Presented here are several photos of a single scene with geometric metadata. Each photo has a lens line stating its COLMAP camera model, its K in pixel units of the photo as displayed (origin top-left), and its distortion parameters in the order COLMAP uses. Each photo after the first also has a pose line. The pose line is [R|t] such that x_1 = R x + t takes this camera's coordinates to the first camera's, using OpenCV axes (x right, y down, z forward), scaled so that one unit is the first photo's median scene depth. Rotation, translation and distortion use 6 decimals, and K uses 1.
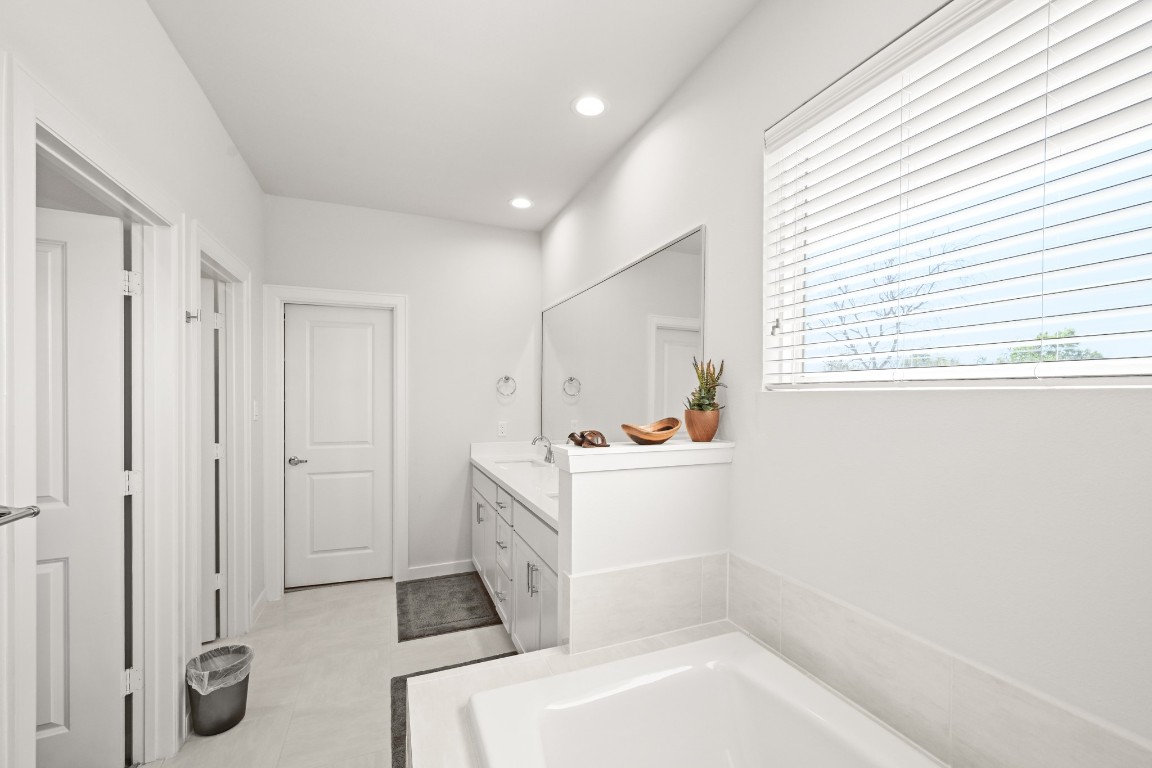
lens RADIAL K [[463.4, 0, 575.2], [0, 463.4, 400.8], [0, 0, 1]] dist [-0.000114, 0.000005]
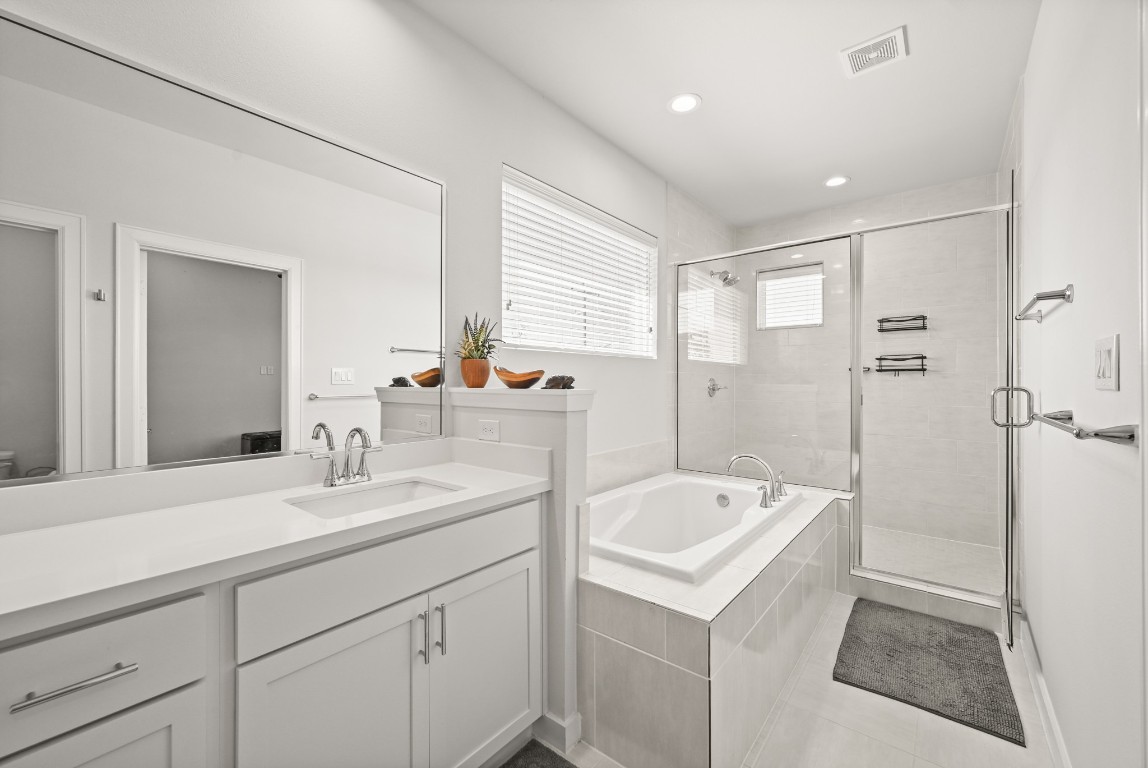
lens RADIAL K [[453.5, 0, 578.3], [0, 453.5, 383.3], [0, 0, 1]] dist [-0.001493, -0.000342]
pose [[-0.462830, -0.006727, 0.886422, -0.405126], [0.001103, 0.999966, 0.008164, 0.033393], [-0.886446, 0.004756, -0.462807, 0.630263]]
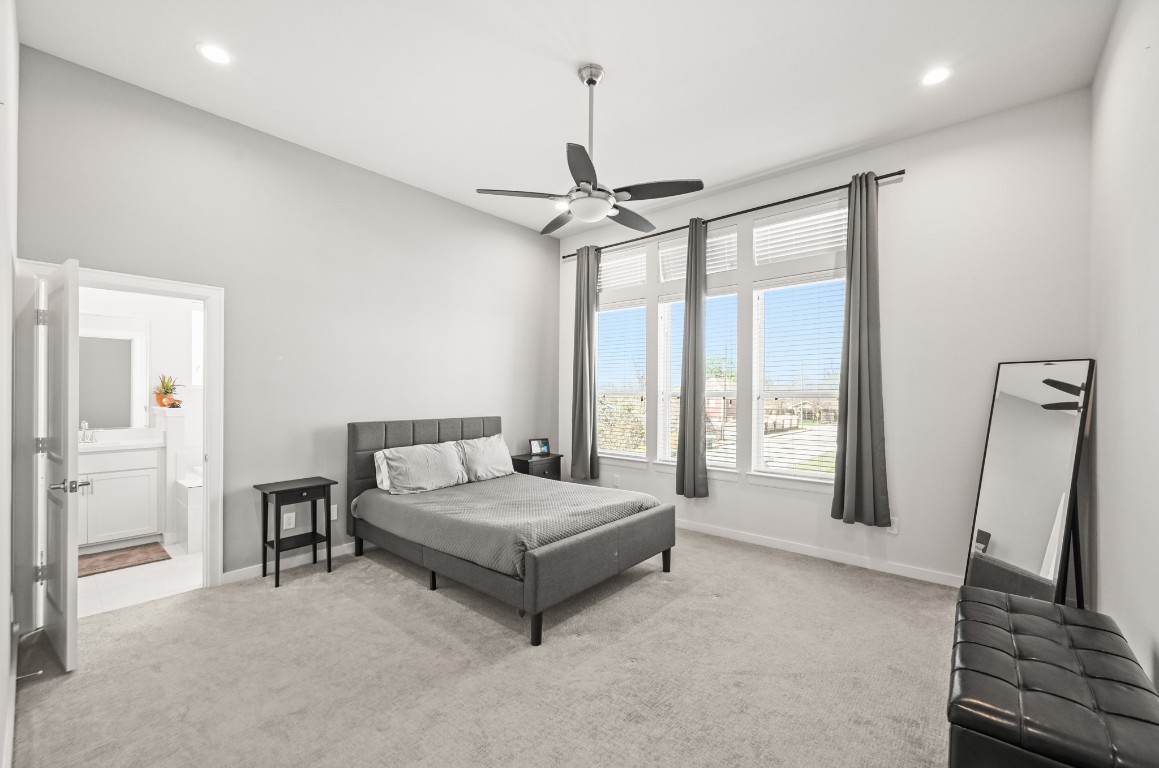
lens RADIAL K [[465.4, 0, 580.9], [0, 465.4, 390.5], [0, 0, 1]] dist [-0.000369, -0.000083]
pose [[-0.449808, -0.003227, 0.893119, -1.519742], [0.000413, 0.999993, 0.003821, -0.005885], [-0.893125, 0.002088, -0.449803, 0.044271]]
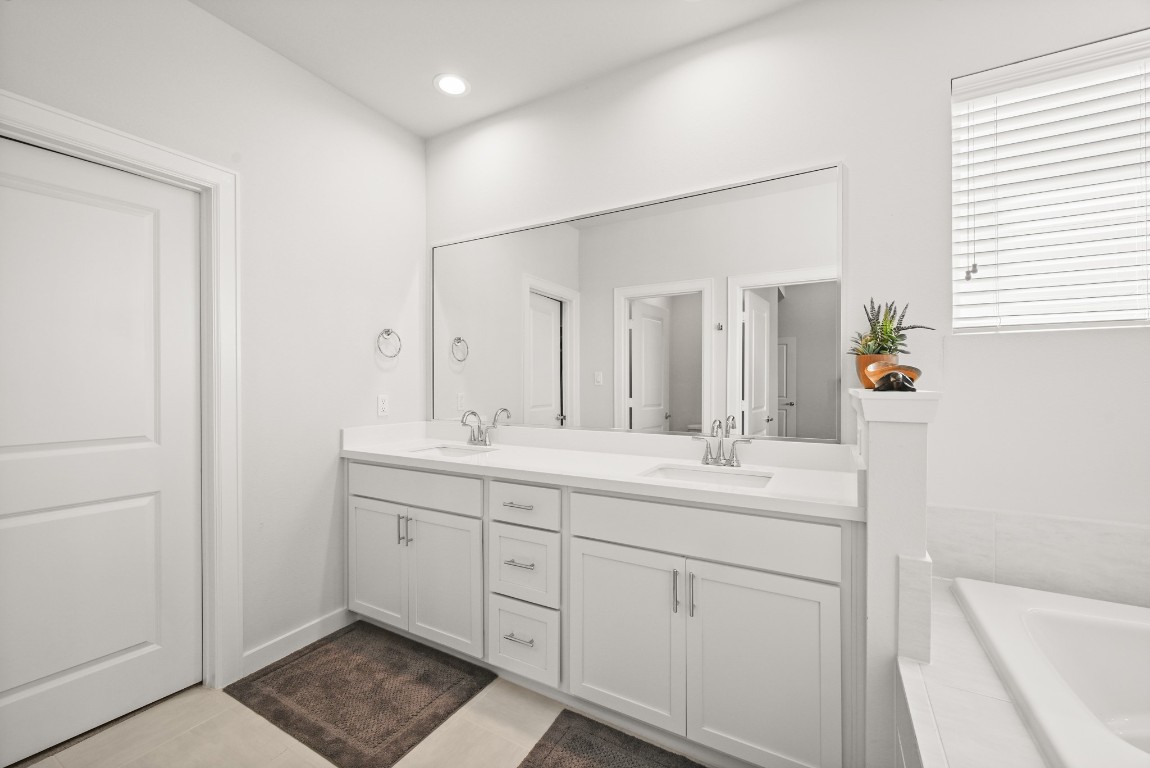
lens RADIAL K [[460.7, 0, 572.5], [0, 460.7, 383.3], [0, 0, 1]] dist [0.000893, 0.000126]
pose [[0.795381, -0.006881, 0.606070, -0.385078], [0.009969, 0.999949, -0.001729, 0.034963], [-0.606027, 0.007417, 0.795409, 0.309712]]
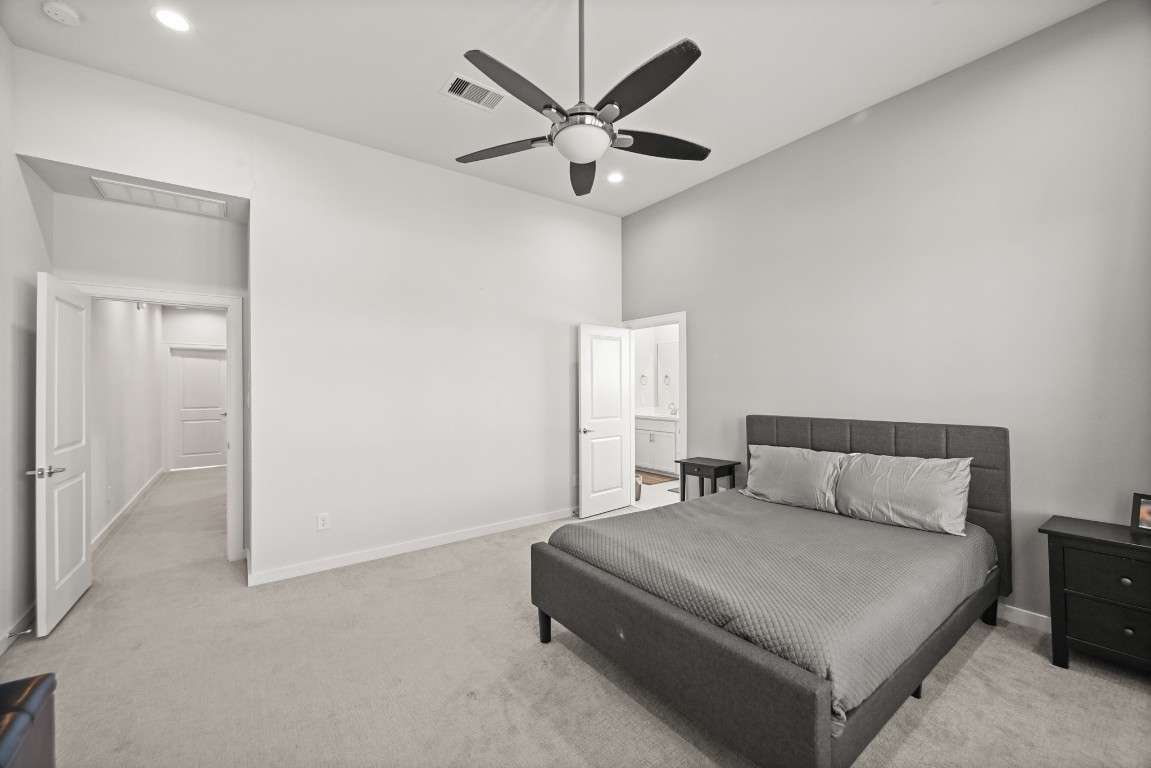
lens RADIAL K [[454.7, 0, 579.8], [0, 454.7, 383.3], [0, 0, 1]] dist [-0.001493, -0.000342]
pose [[0.970384, -0.012823, 0.241225, -0.962731], [0.016461, 0.999779, -0.013070, 0.007422], [-0.241004, 0.016654, 0.970381, -0.897542]]
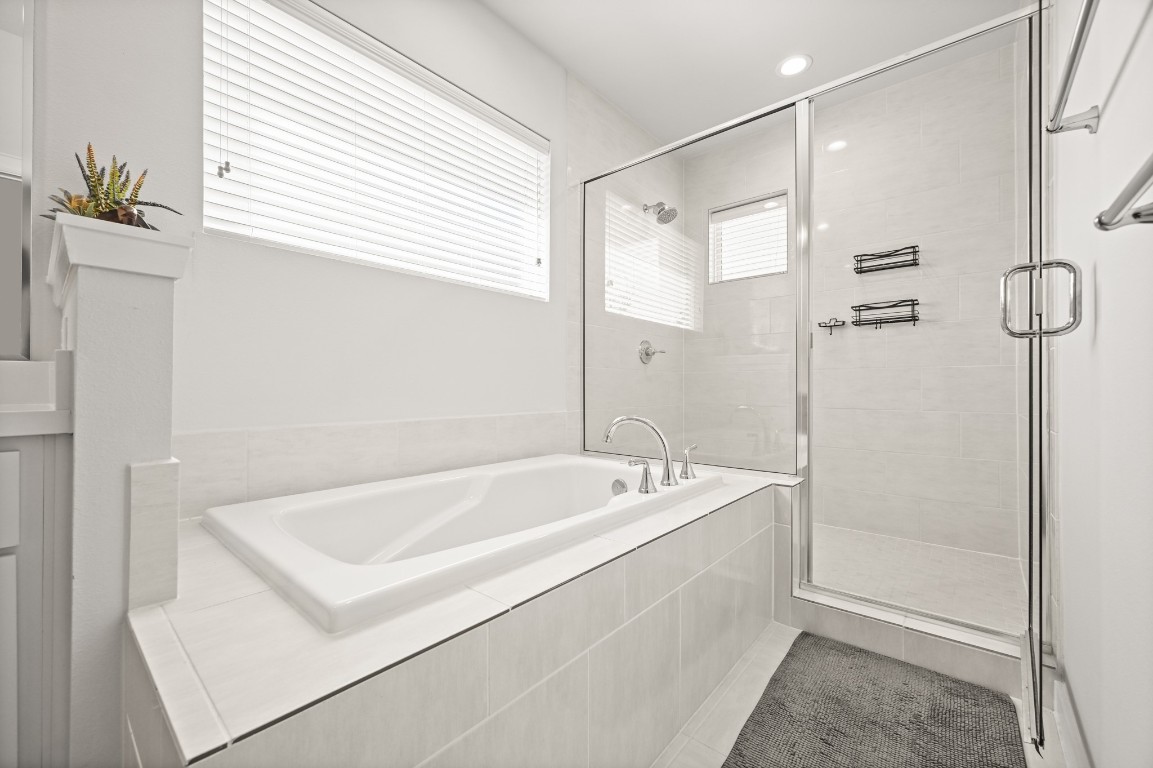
lens RADIAL K [[459.2, 0, 571.9], [0, 459.2, 387.3], [0, 0, 1]] dist [-0.001635, 0.000327]
pose [[-0.440096, -0.005057, 0.897936, -0.302726], [0.002731, 0.999972, 0.006970, 0.117682], [-0.897947, 0.005520, -0.440070, 0.334099]]
